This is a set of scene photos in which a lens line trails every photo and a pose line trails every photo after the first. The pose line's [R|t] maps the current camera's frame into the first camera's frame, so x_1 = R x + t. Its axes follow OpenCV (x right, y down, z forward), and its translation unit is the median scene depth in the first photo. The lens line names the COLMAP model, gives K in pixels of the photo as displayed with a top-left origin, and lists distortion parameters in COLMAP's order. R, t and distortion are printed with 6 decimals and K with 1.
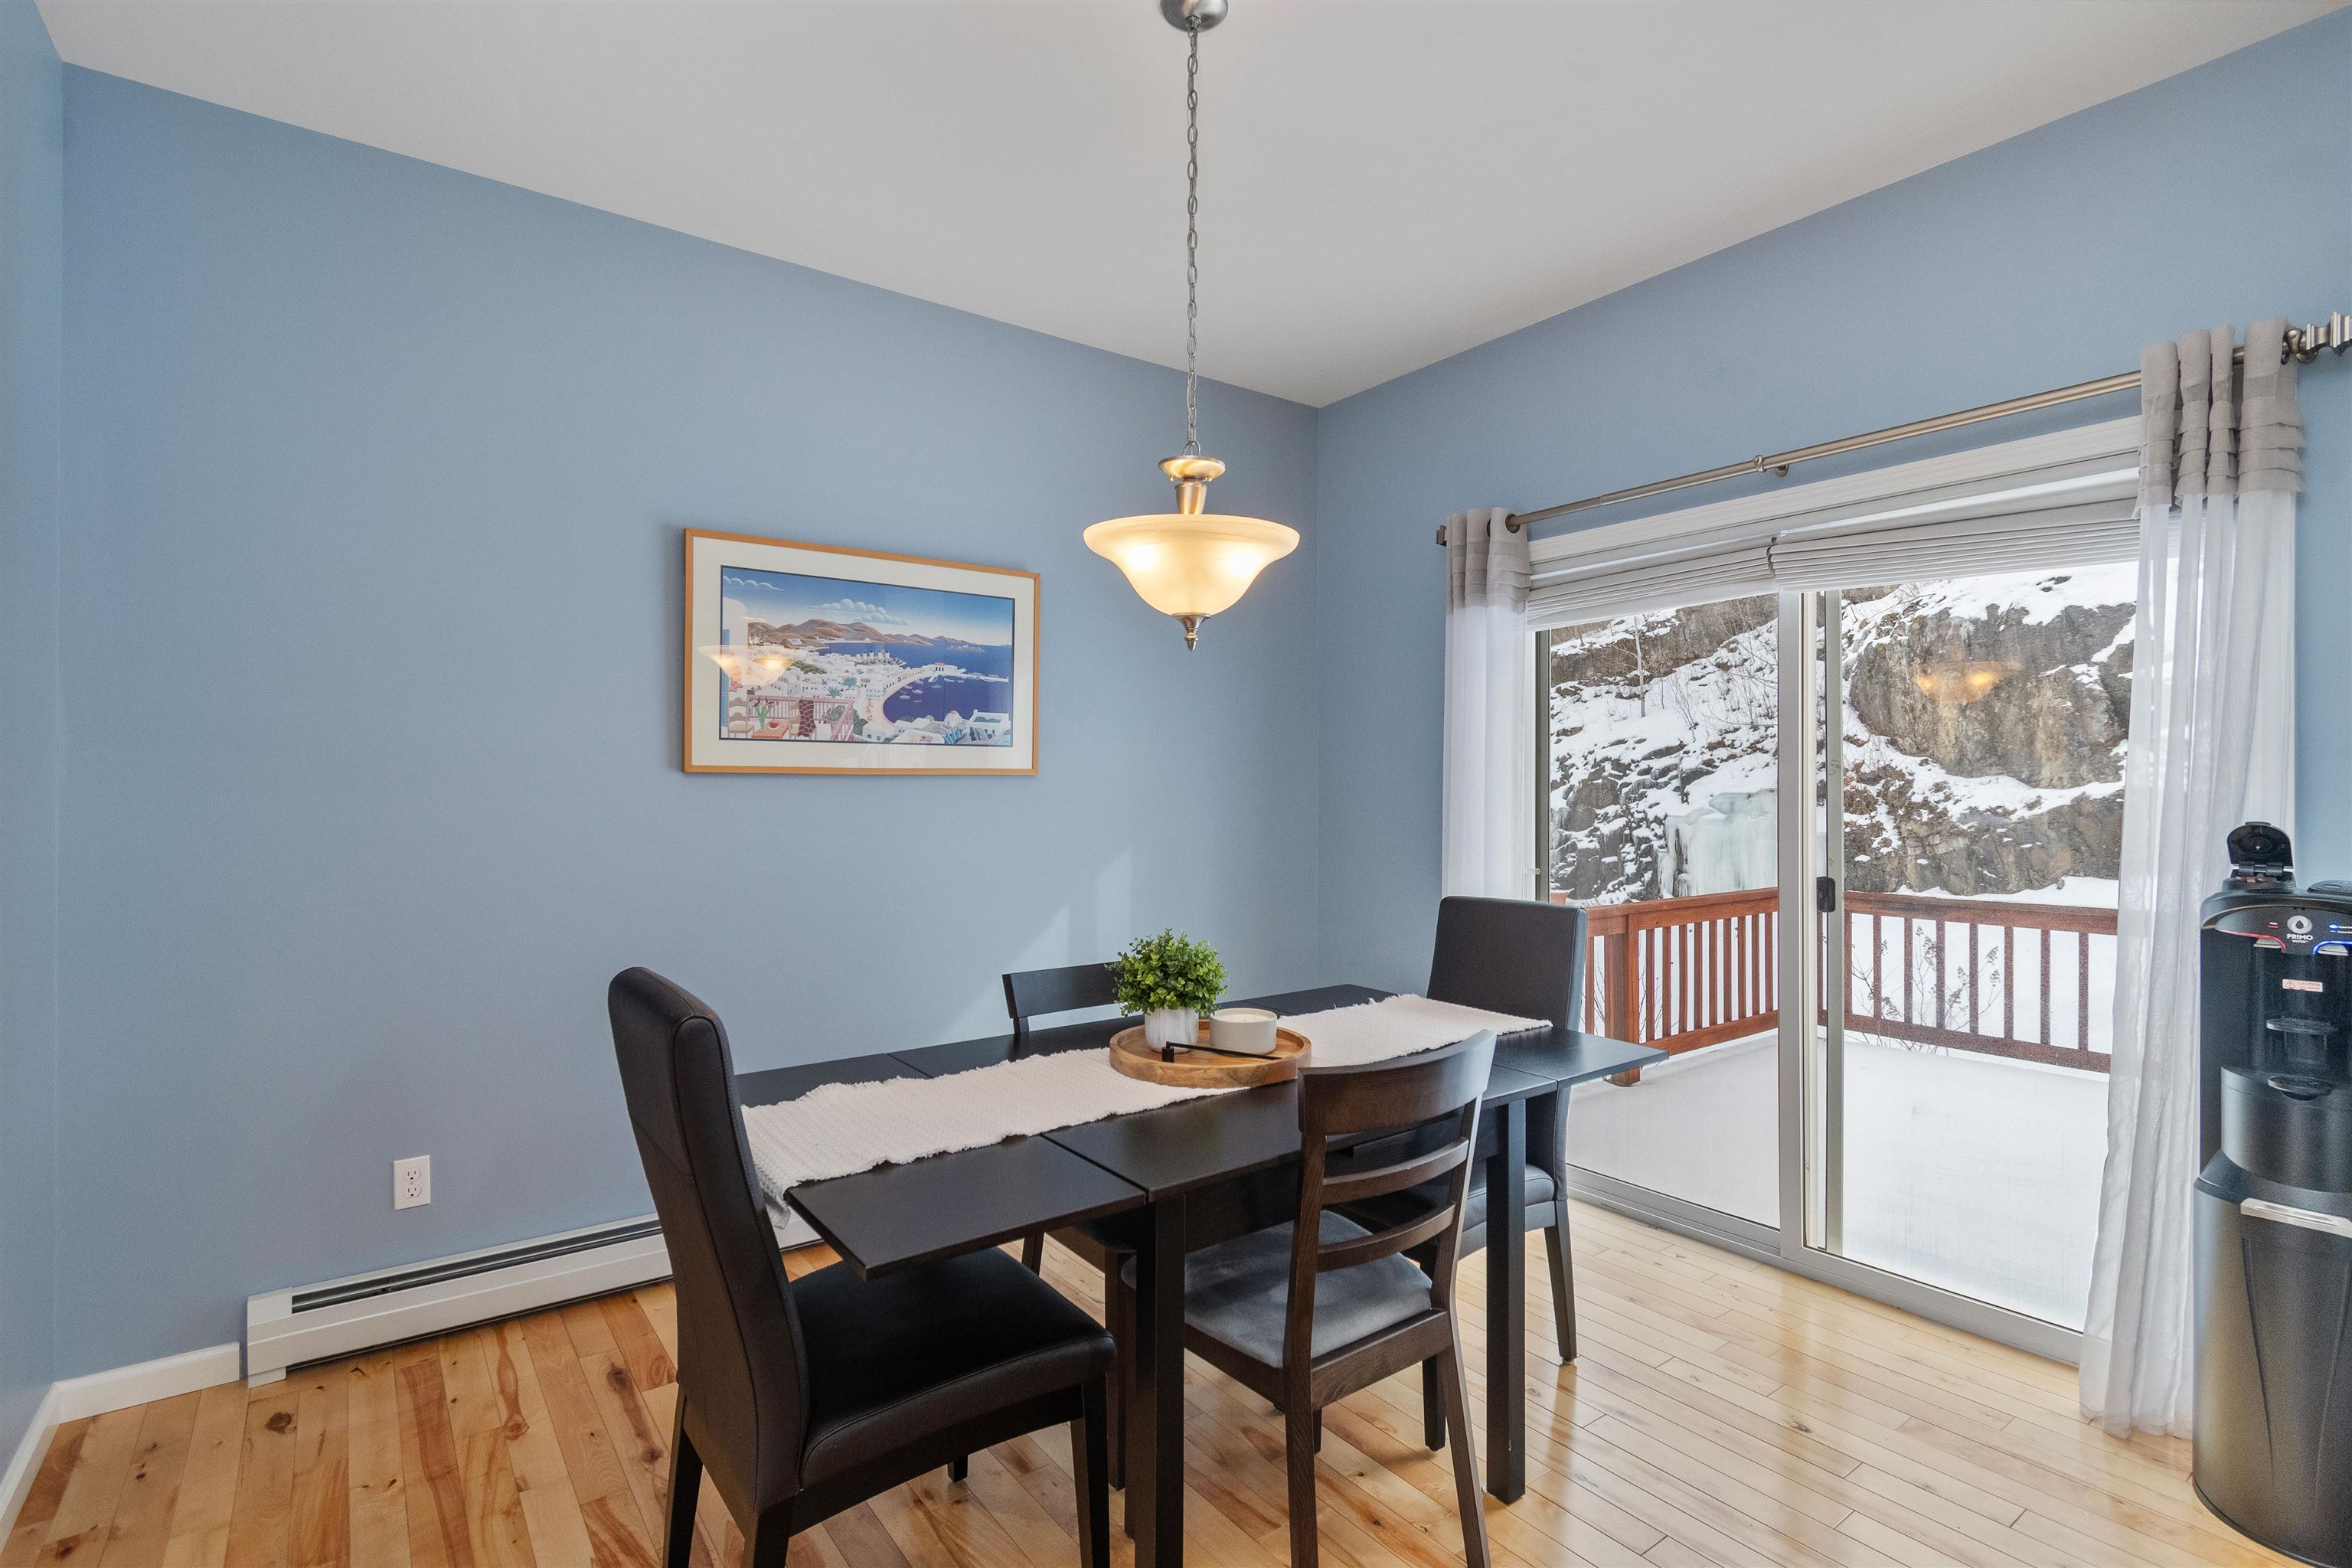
lens RADIAL K [[1122.2, 0, 1184.1], [0, 1122.2, 773.3], [0, 0, 1]] dist [-0.001911, -0.001491]
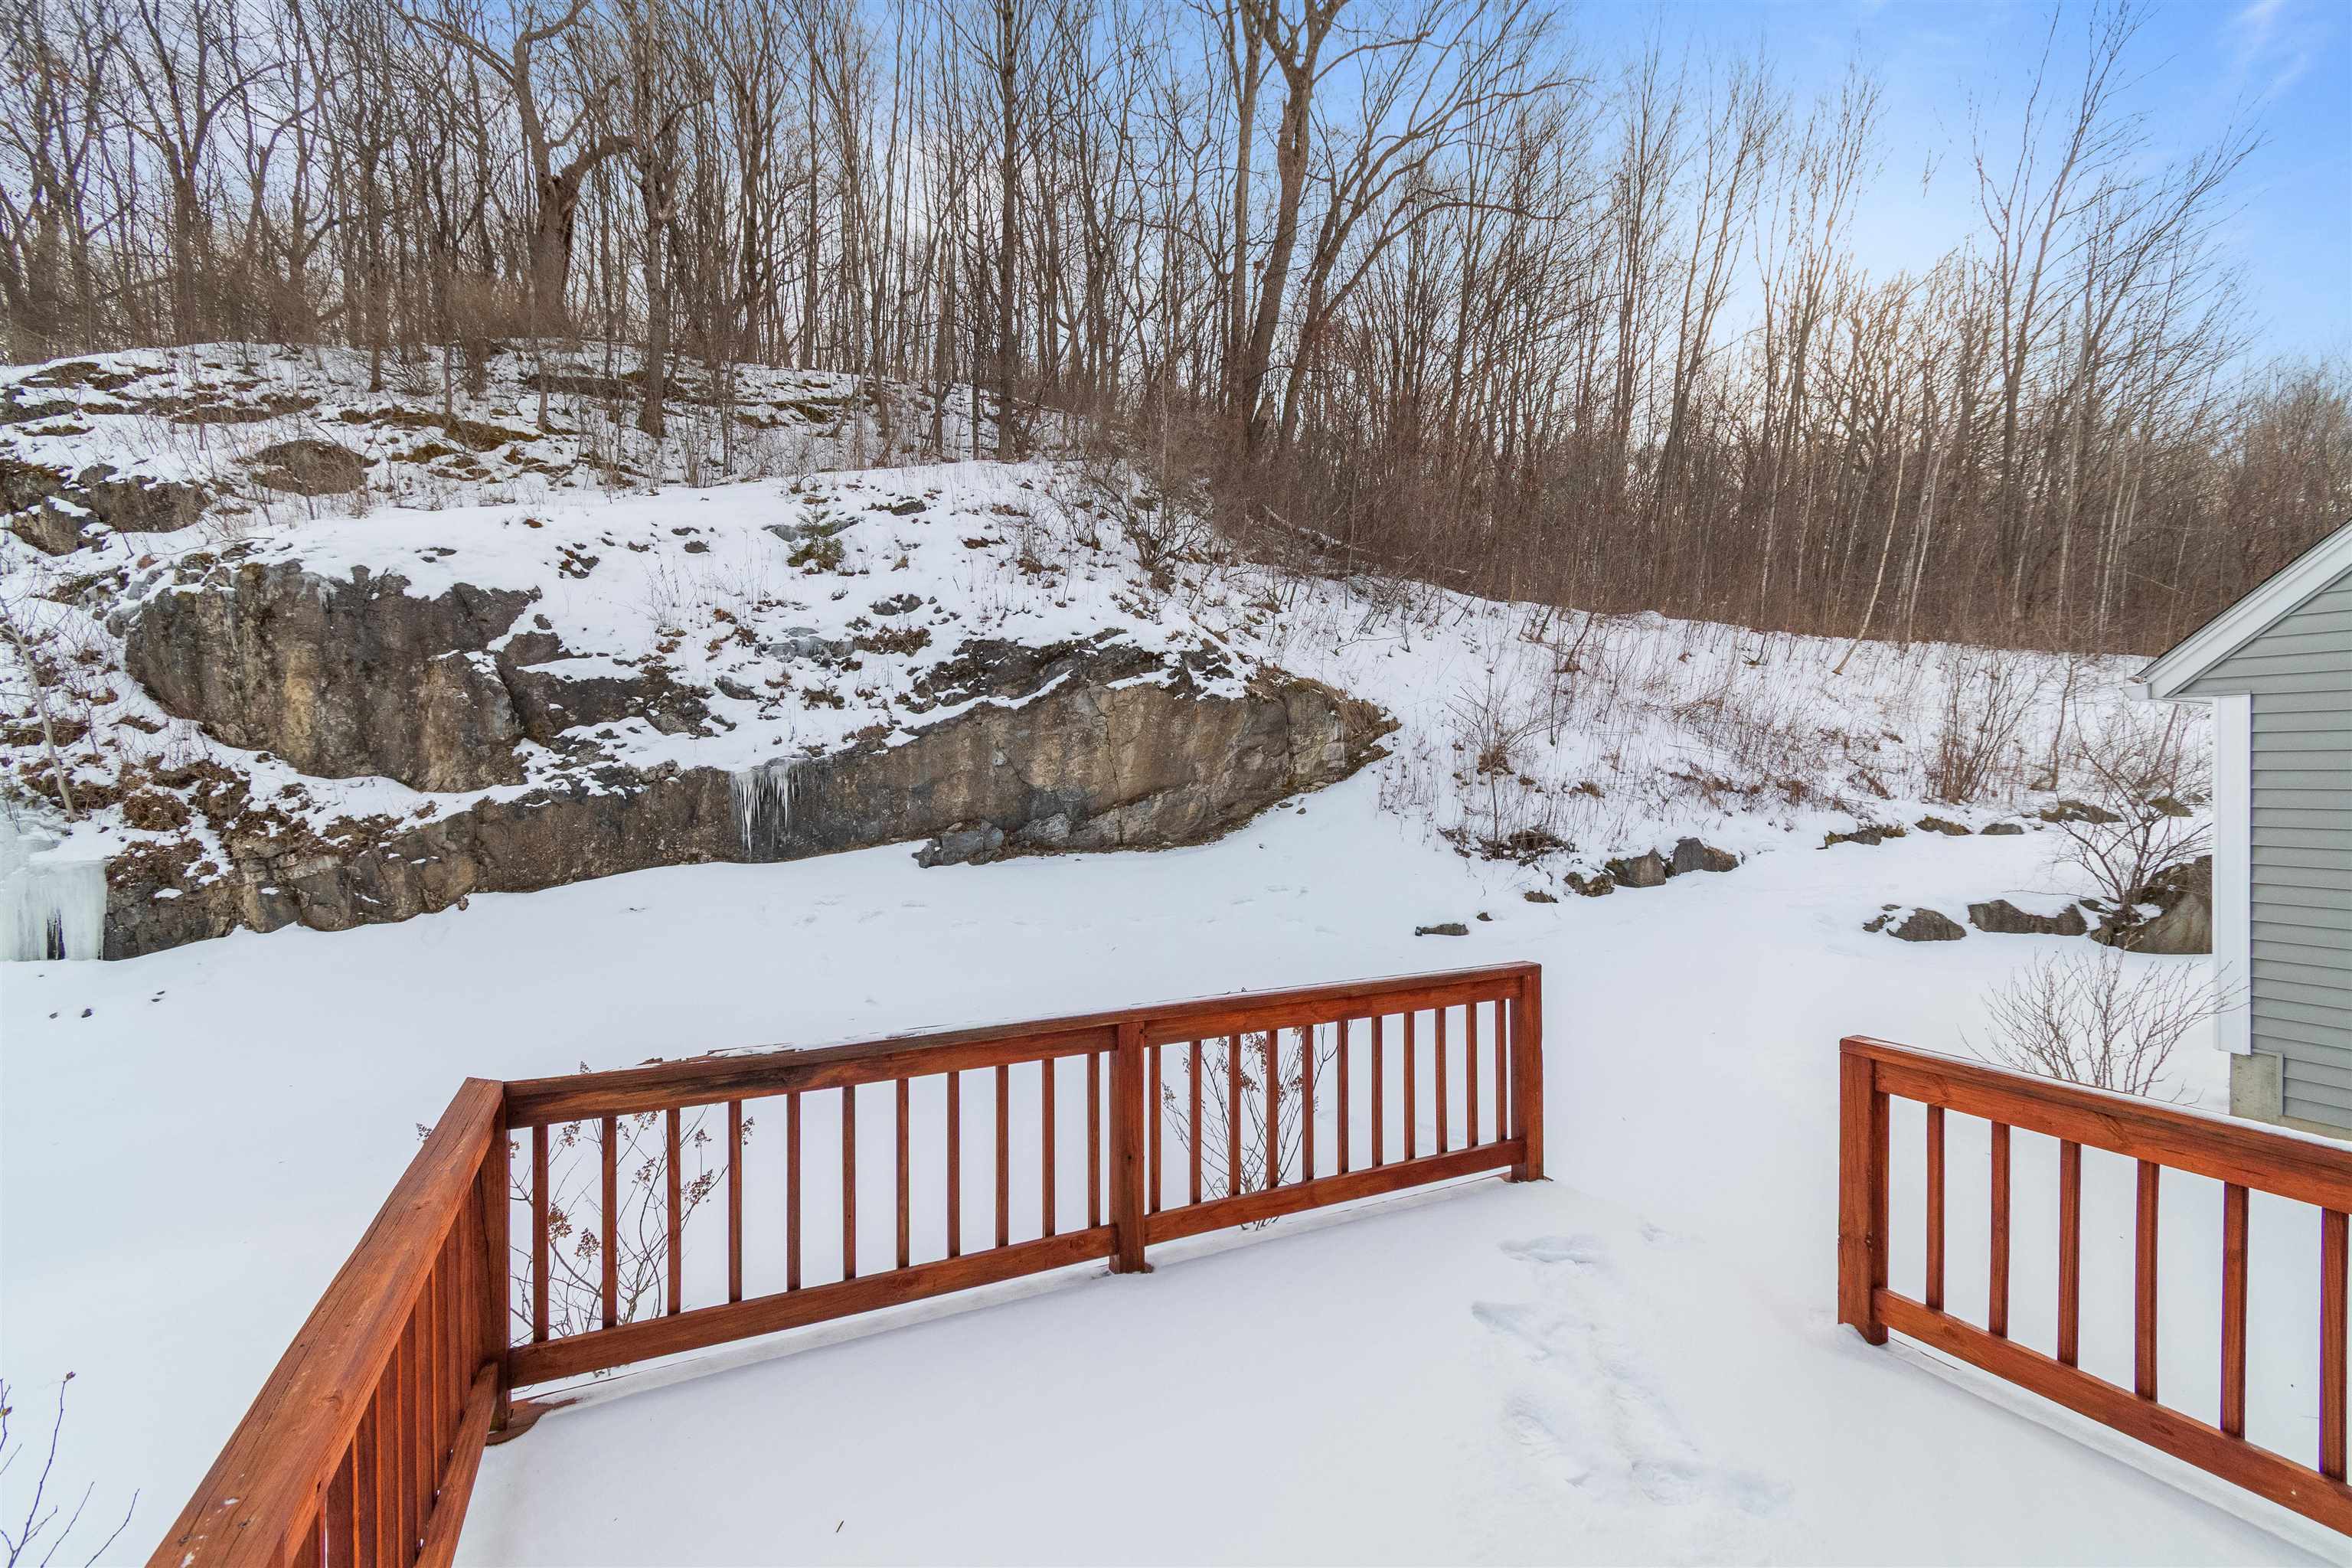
lens RADIAL K [[1027.1, 0, 1182.3], [0, 1027.1, 783.3], [0, 0, 1]] dist [-0.000319, -0.000745]
pose [[0.173032, -0.013050, 0.984830, 0.098205], [-0.011302, 0.999820, 0.015234, -0.011830], [-0.984851, -0.013766, 0.172854, 0.312359]]
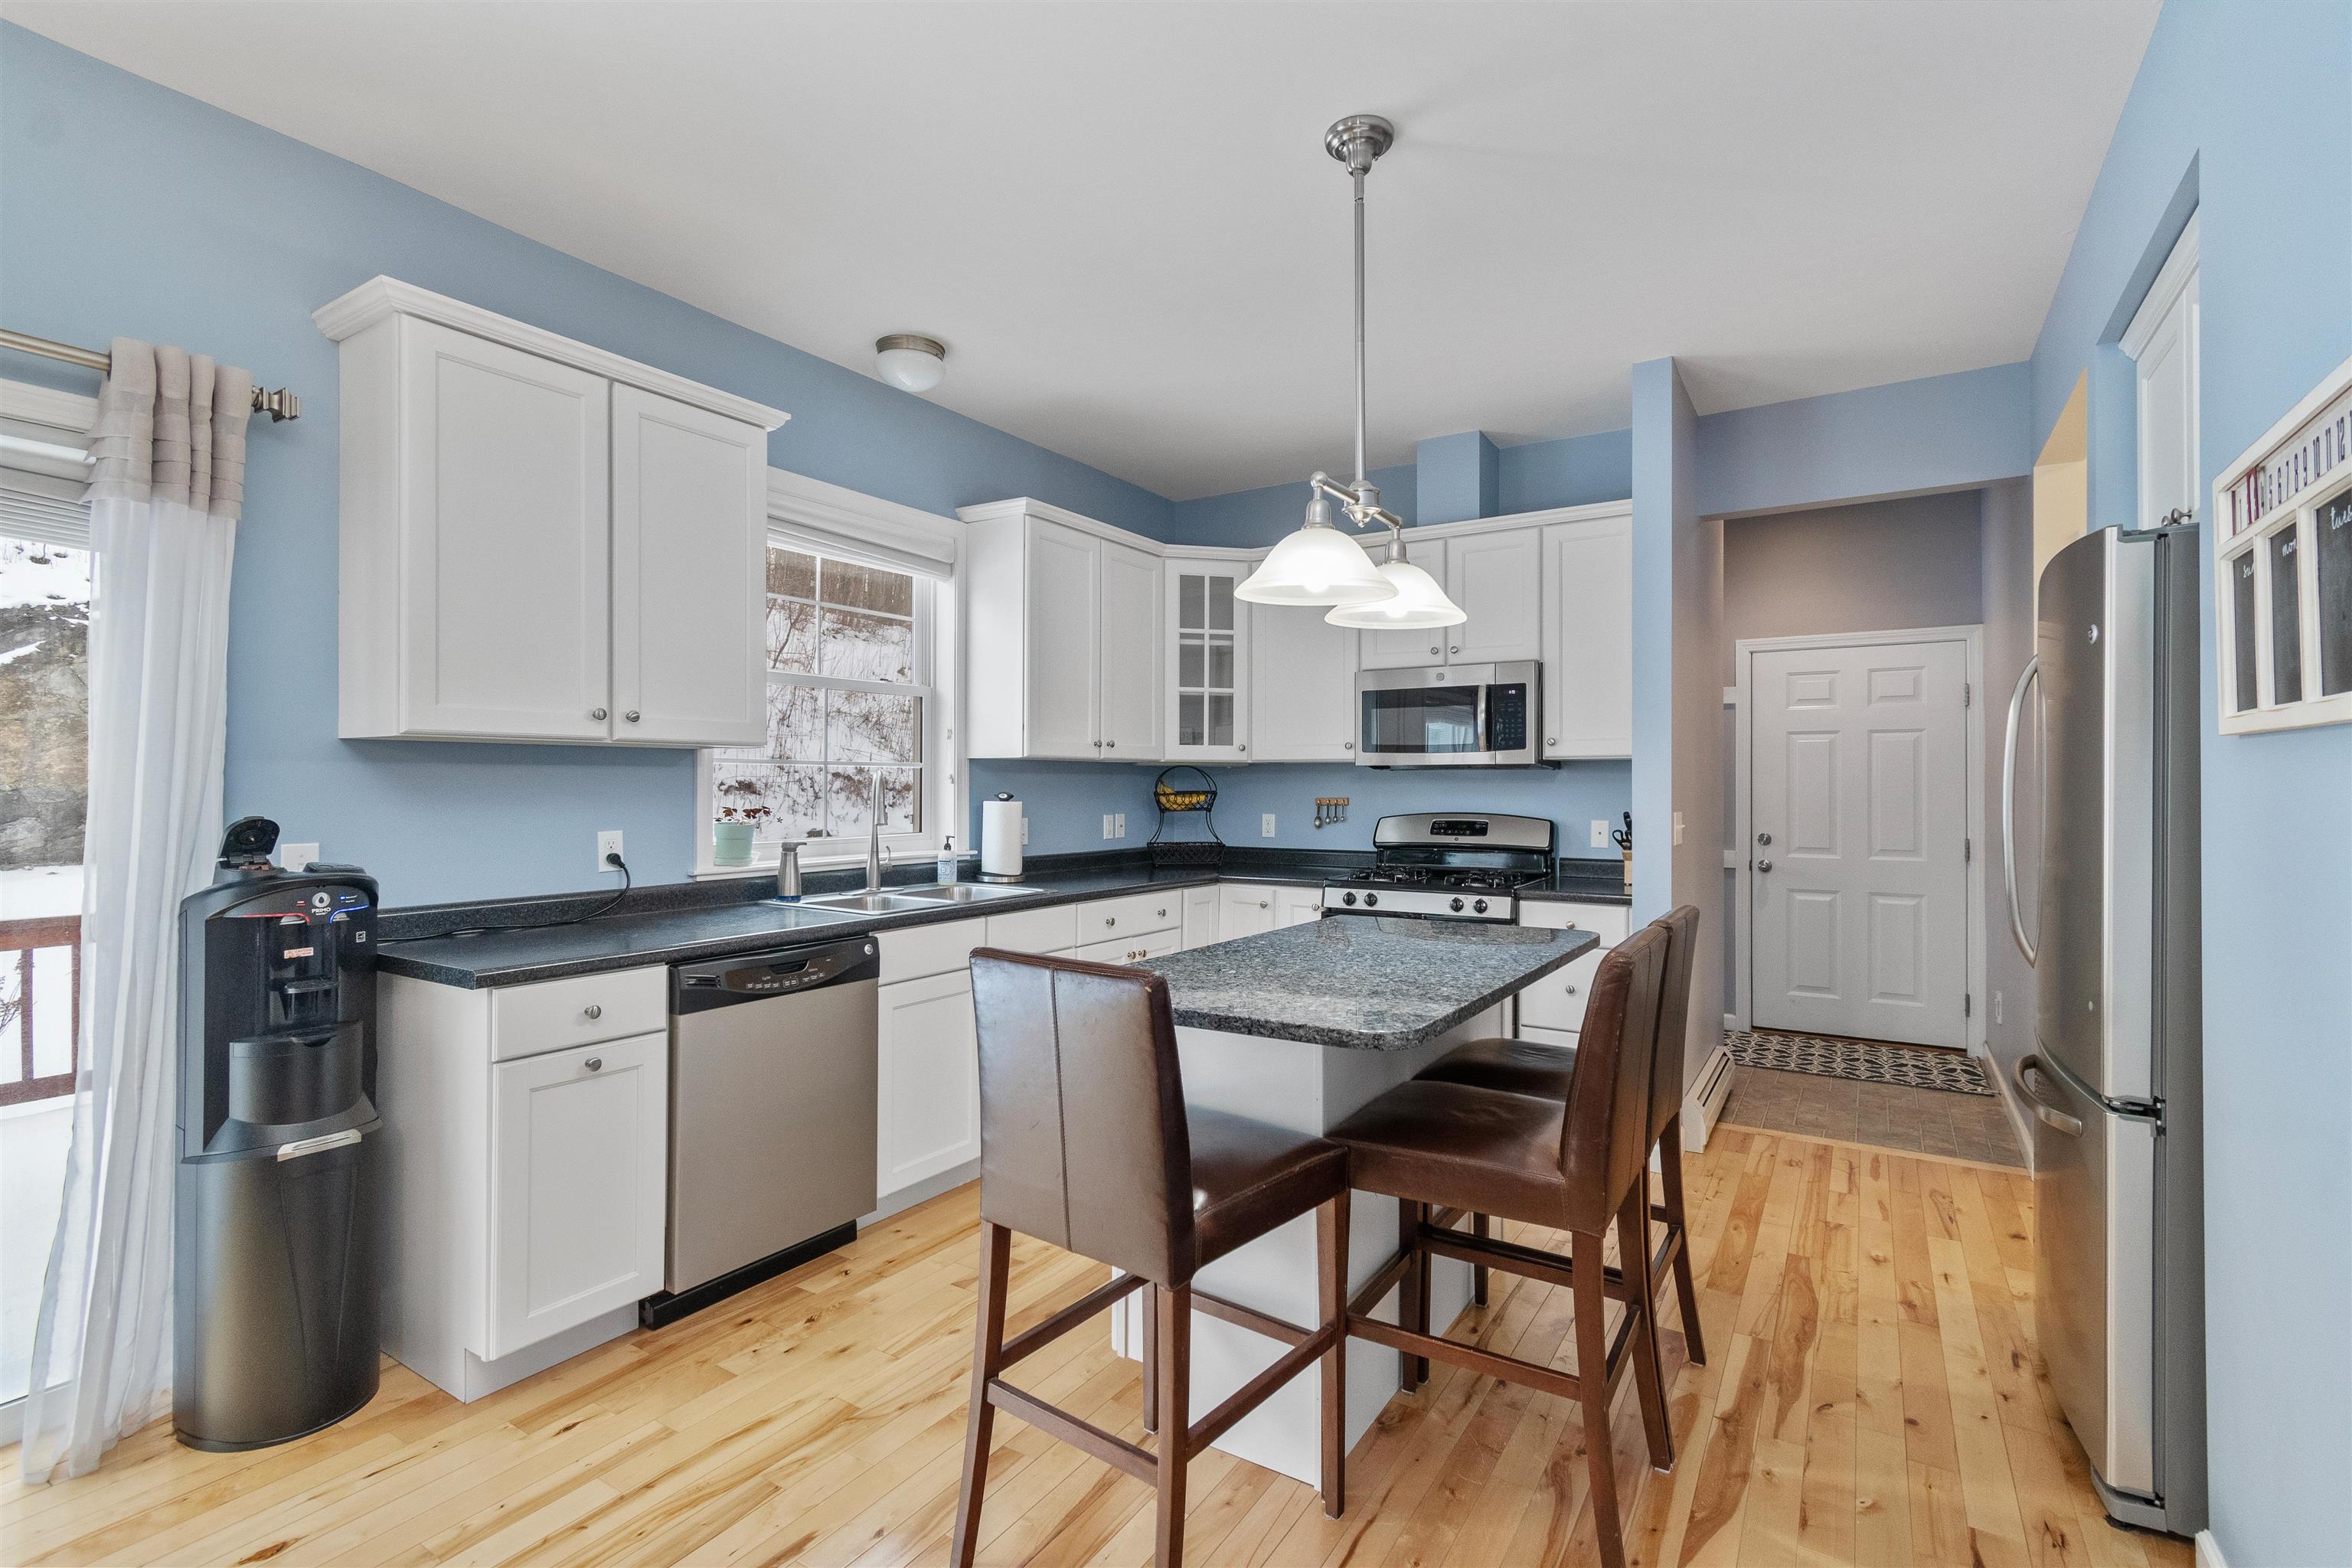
lens RADIAL K [[1078.8, 0, 1182.2], [0, 1078.8, 785.3], [0, 0, 1]] dist [0.000836, 0.000314]
pose [[-0.364702, -0.001678, 0.931123, -0.056207], [-0.010407, 0.999943, -0.002274, 0.000672], [-0.931066, -0.010520, -0.364699, 0.074610]]
